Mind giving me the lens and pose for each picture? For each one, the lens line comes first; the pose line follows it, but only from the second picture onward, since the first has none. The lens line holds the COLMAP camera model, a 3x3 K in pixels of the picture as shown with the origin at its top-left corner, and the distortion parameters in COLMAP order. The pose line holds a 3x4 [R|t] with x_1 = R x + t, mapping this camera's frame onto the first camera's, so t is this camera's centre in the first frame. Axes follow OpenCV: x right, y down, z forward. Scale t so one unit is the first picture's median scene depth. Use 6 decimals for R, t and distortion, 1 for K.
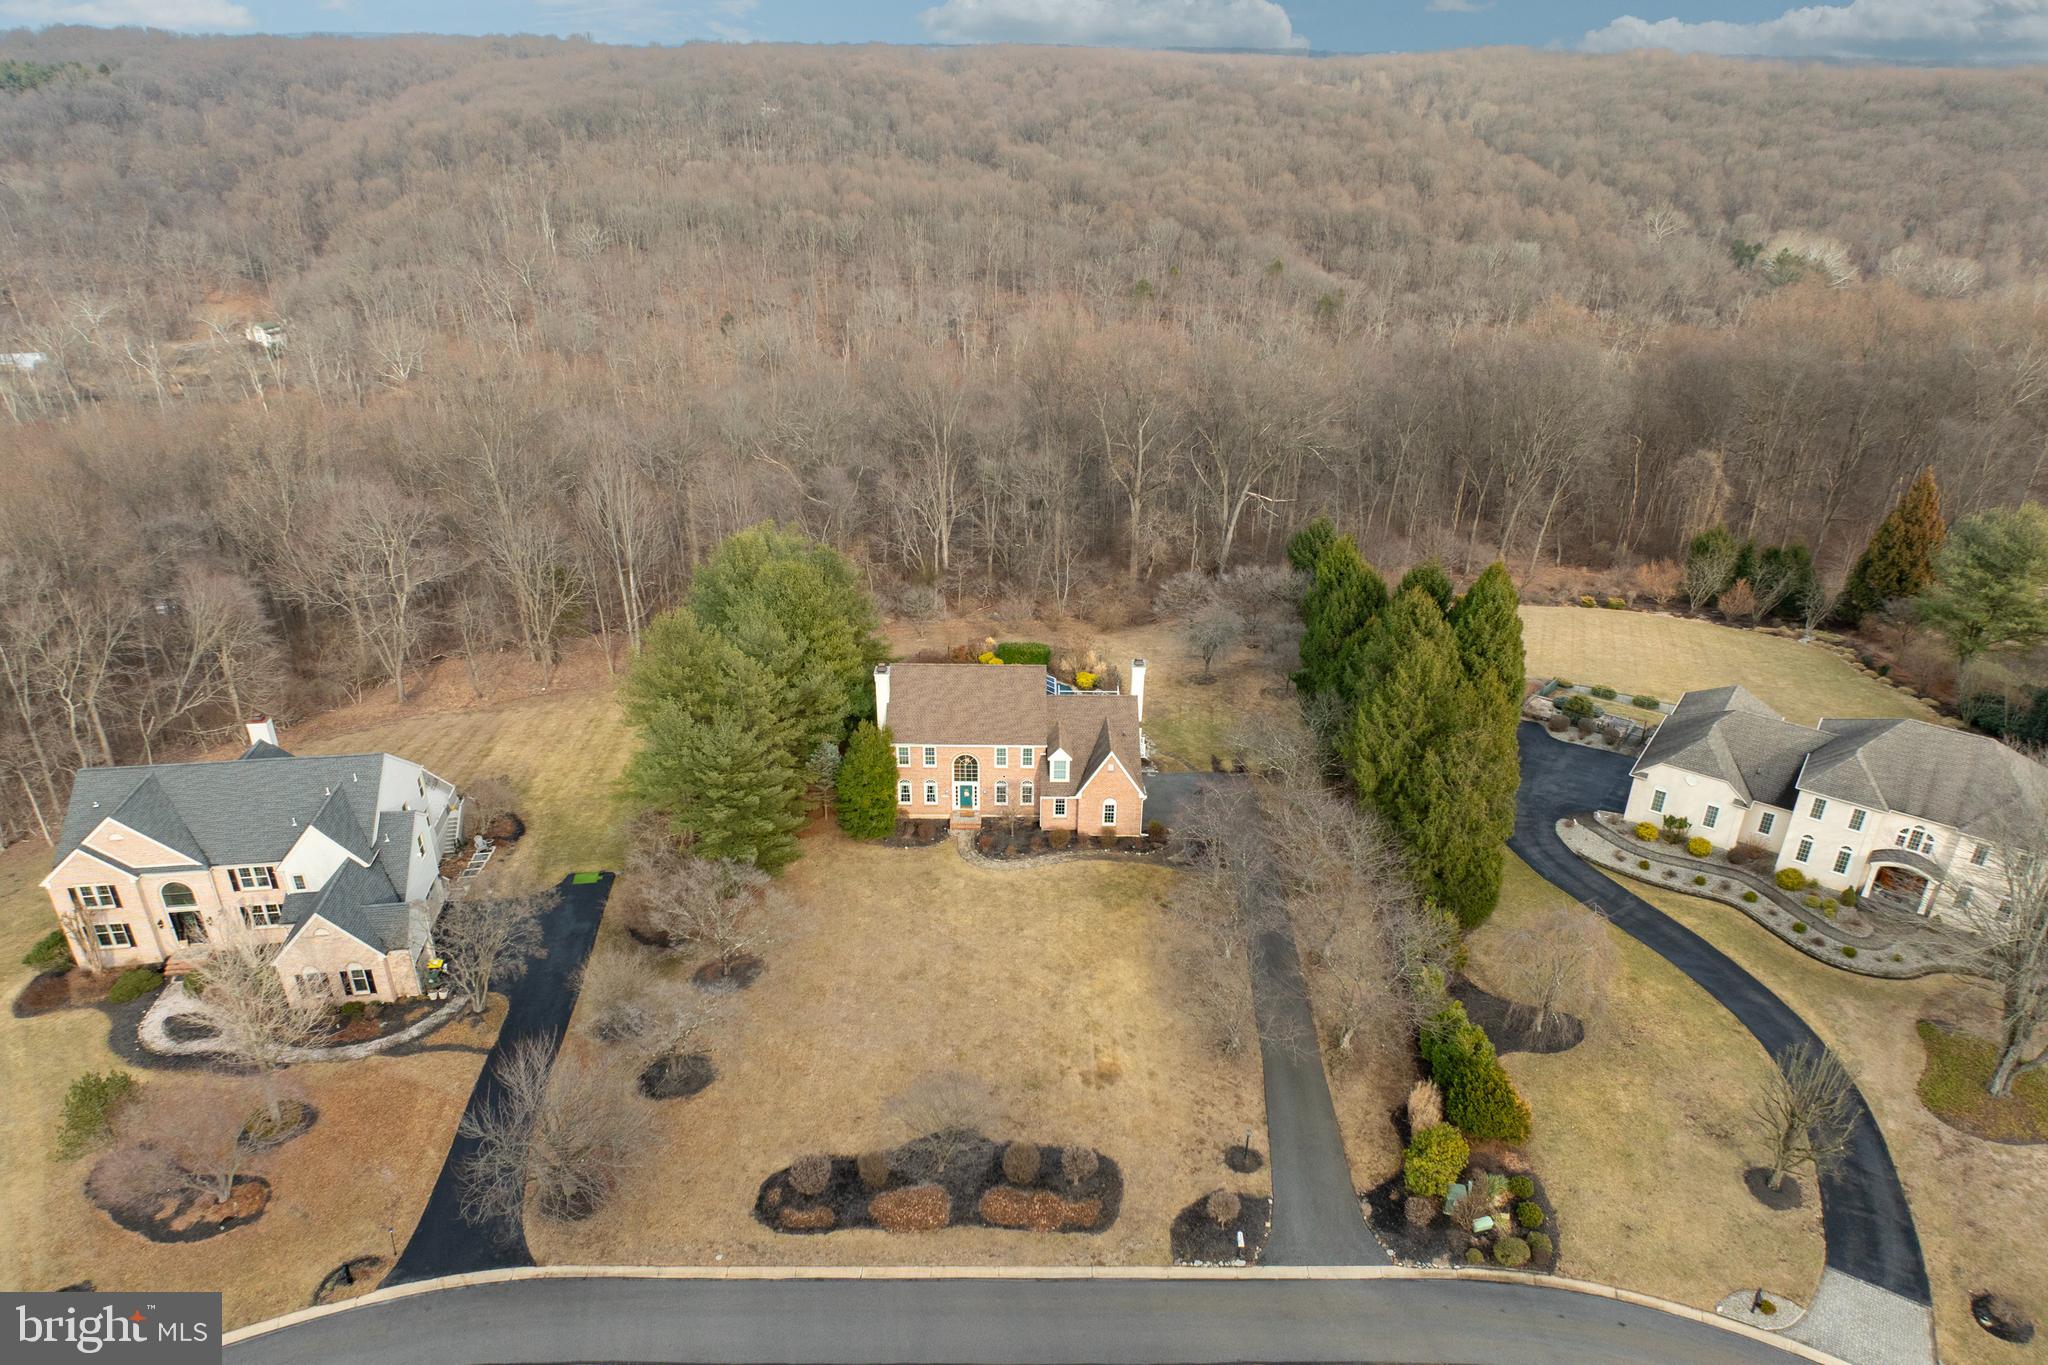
lens RADIAL K [[1349.6, 0, 1026.3], [0, 1349.6, 677.8], [0, 0, 1]] dist [0.011913, -0.022617]
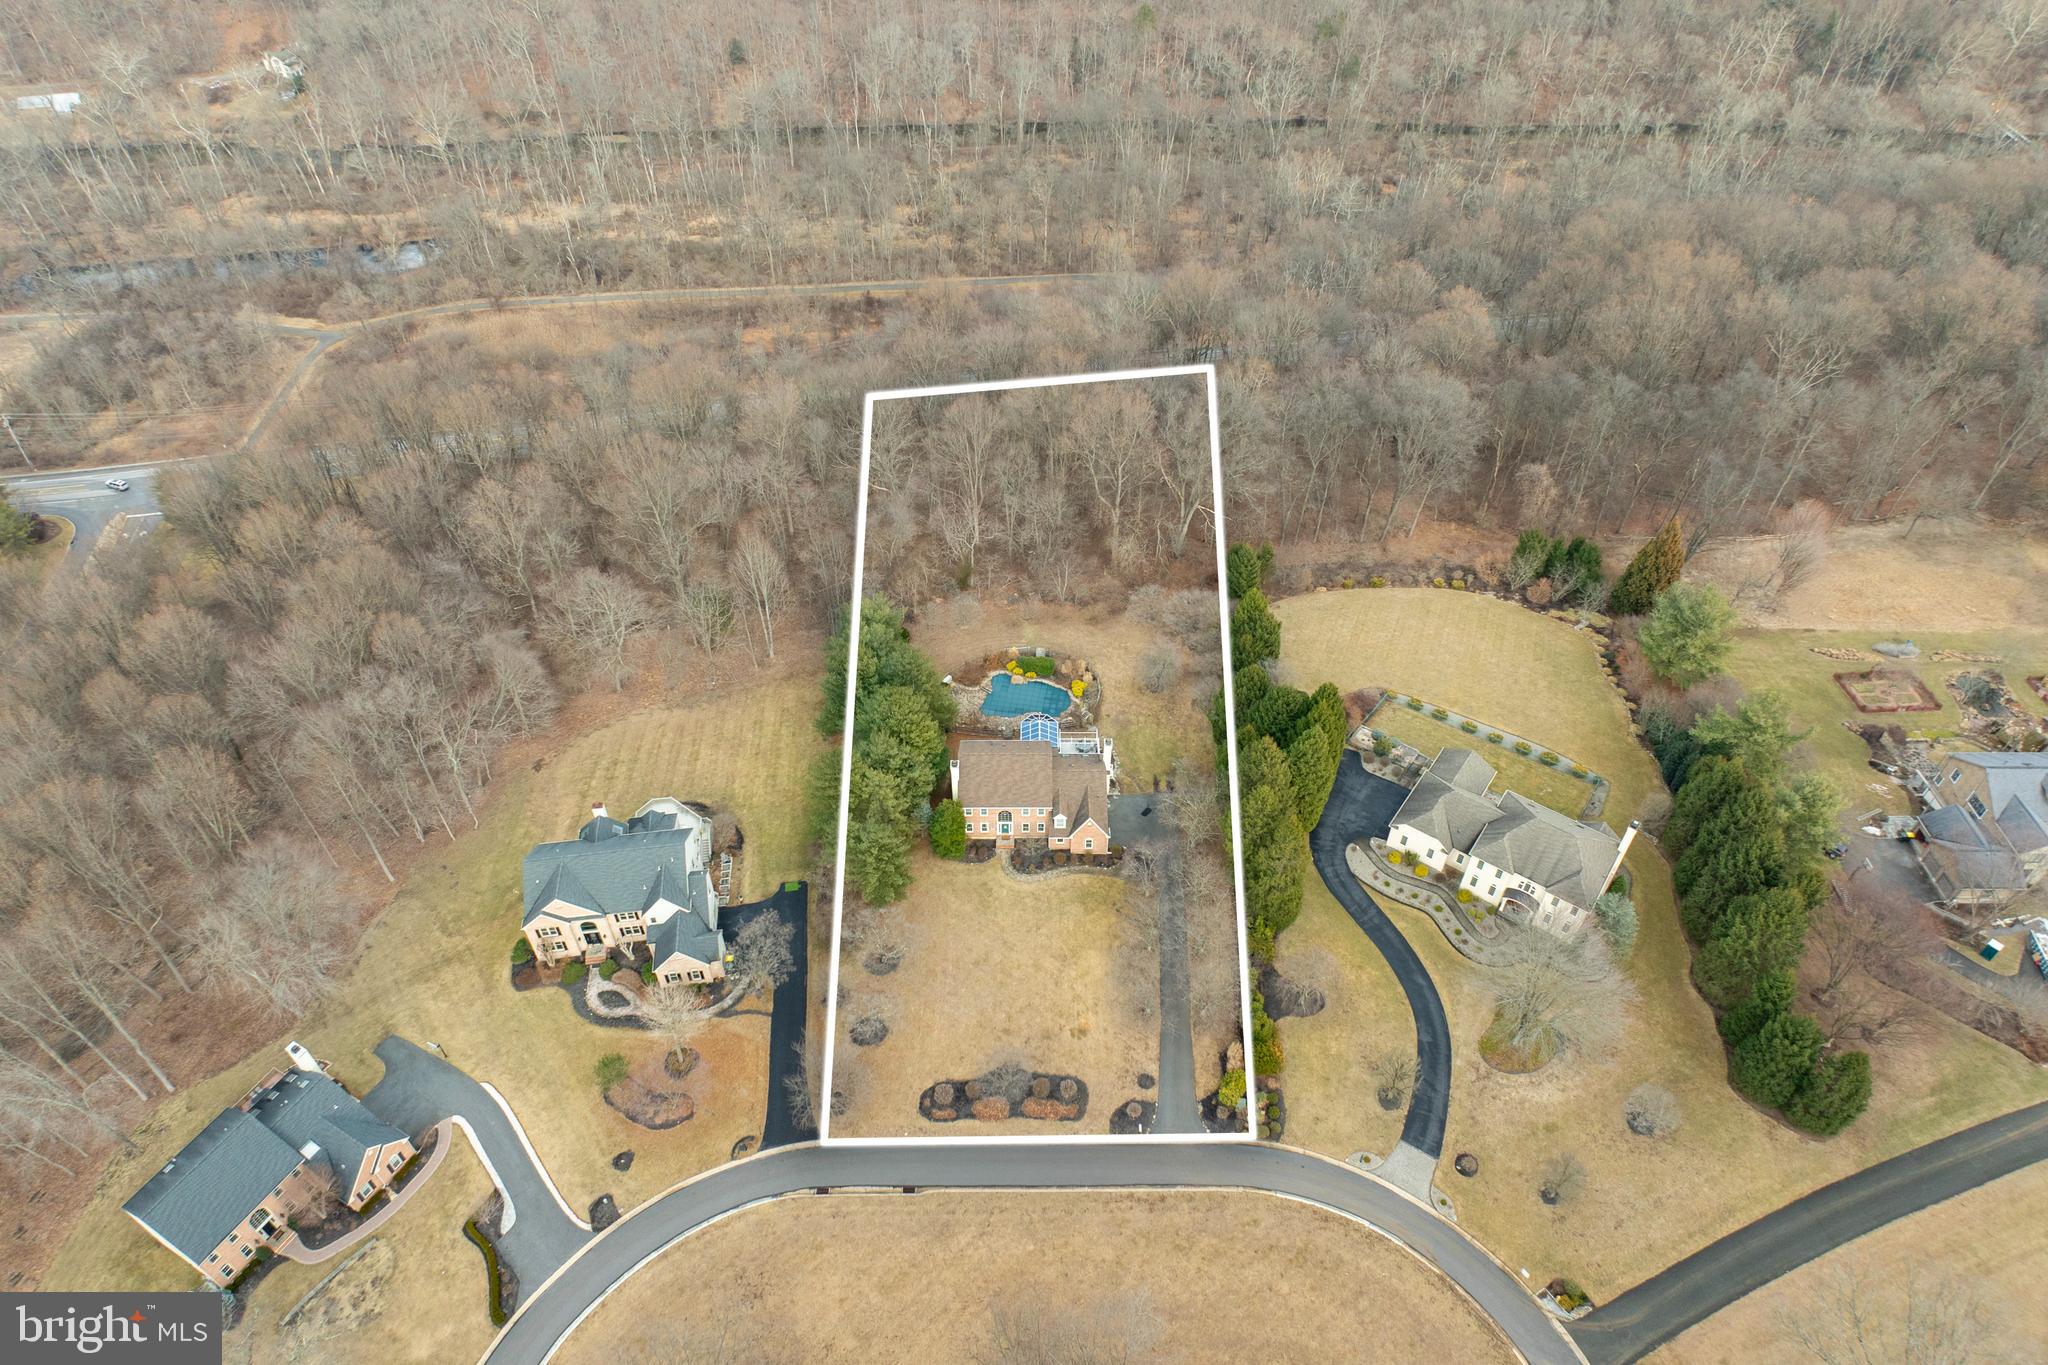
lens RADIAL K [[1349.6, 0, 1026.3], [0, 1349.6, 677.8], [0, 0, 1]] dist [0.011913, -0.022617]
pose [[0.999964, -0.007304, -0.004432, -0.009773], [0.008309, 0.952144, 0.305537, -0.670489], [0.001988, -0.305562, 0.952170, -0.617095]]
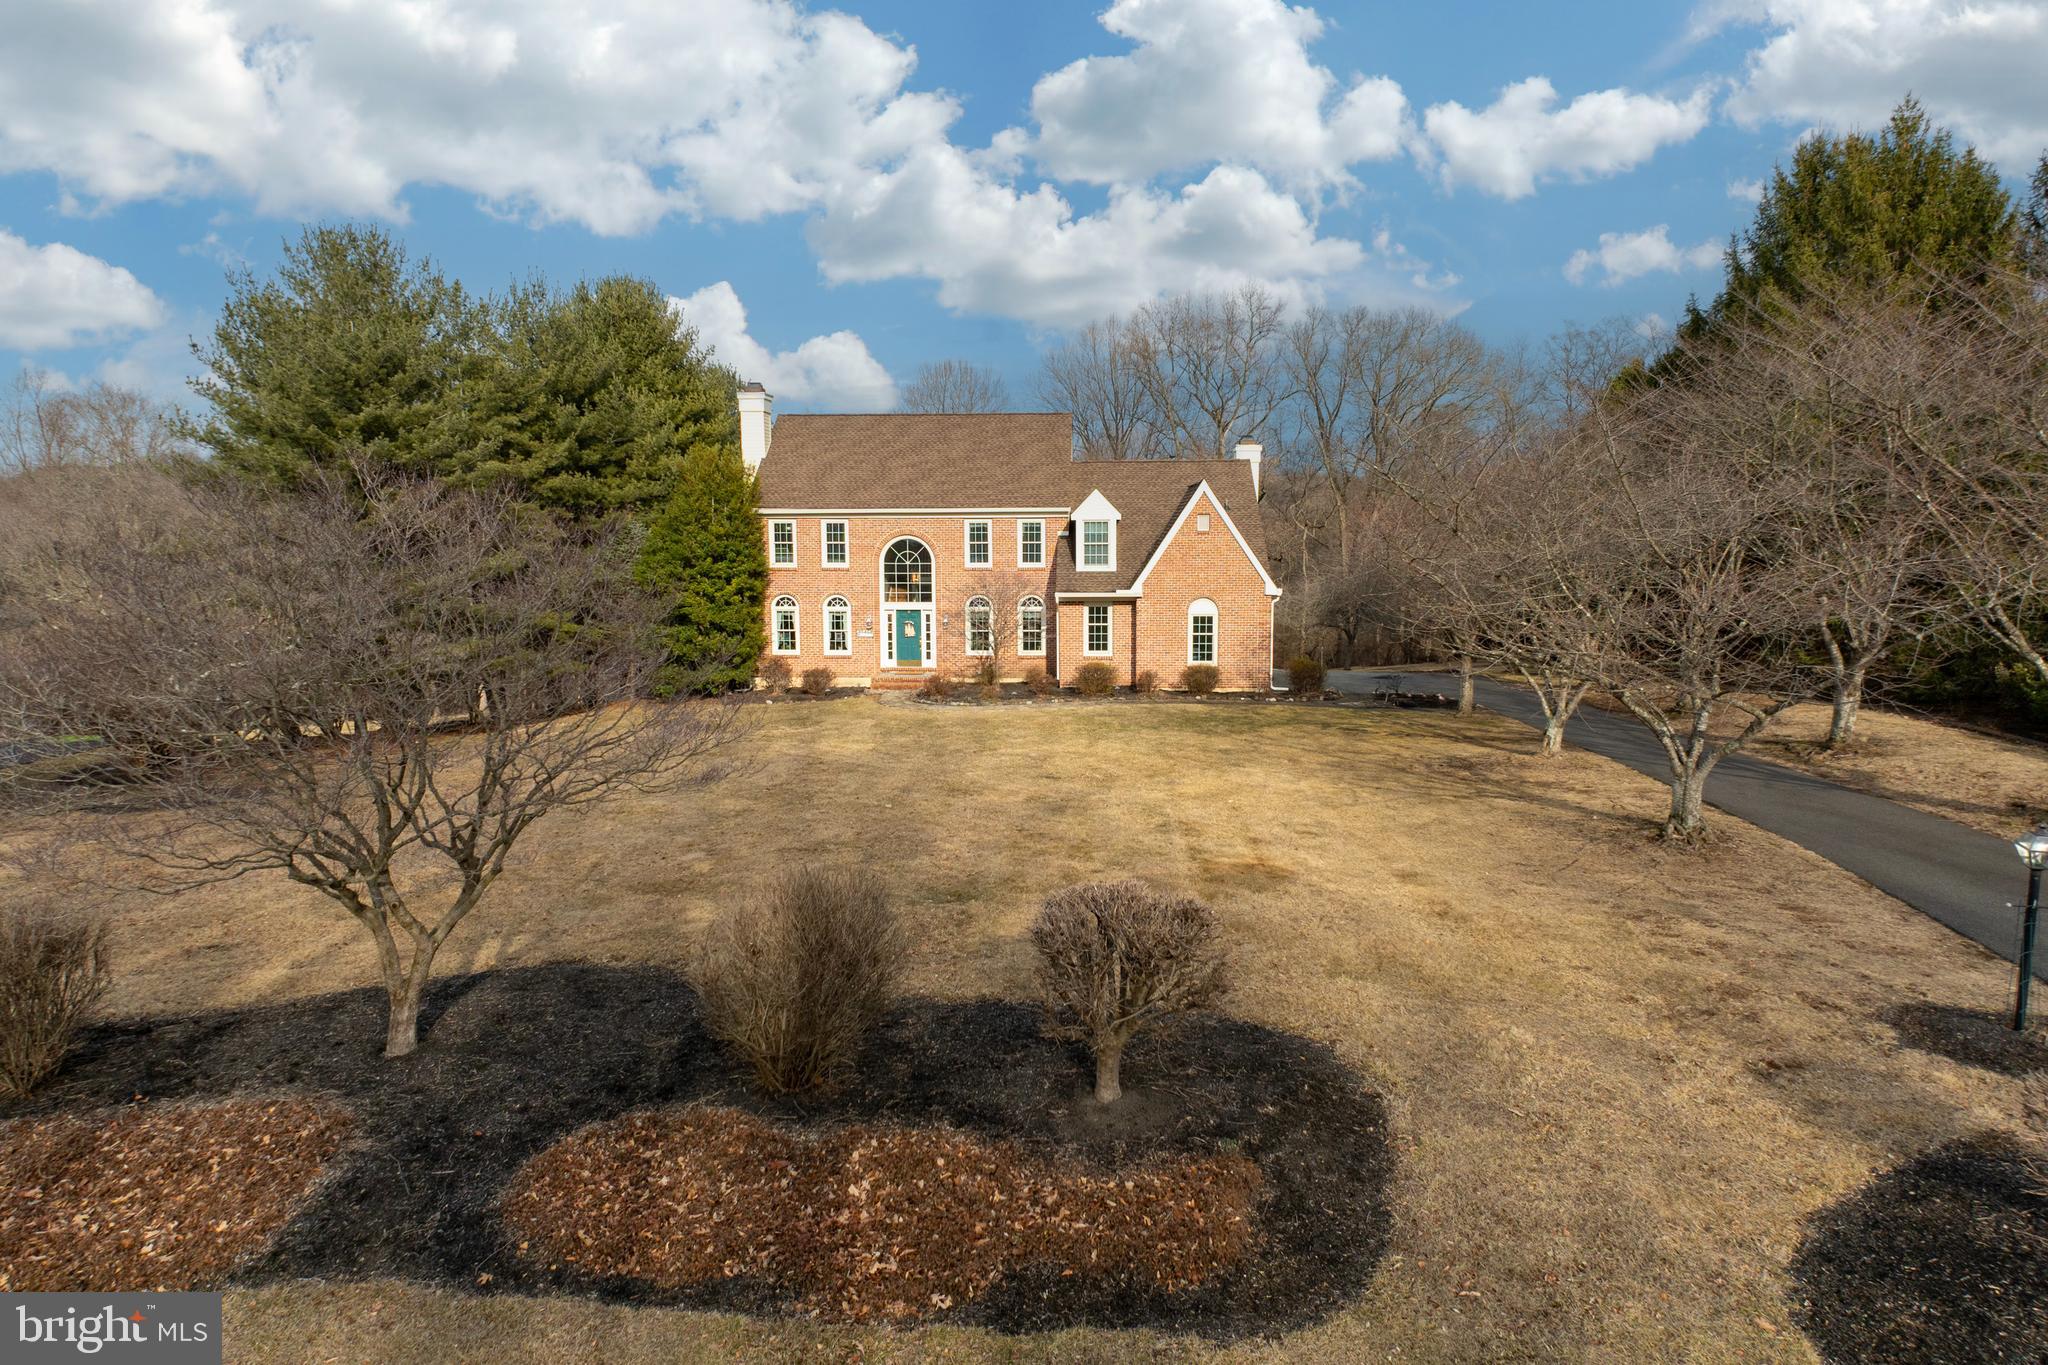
lens RADIAL K [[1313.3, 0, 1028.0], [0, 1313.3, 656.4], [0, 0, 1]] dist [0.003959, -0.017770]
pose [[0.998542, -0.007786, -0.053421, 0.026655], [-0.010578, 0.942143, -0.335045, 0.278032], [0.052939, 0.335122, 0.940686, 0.604929]]
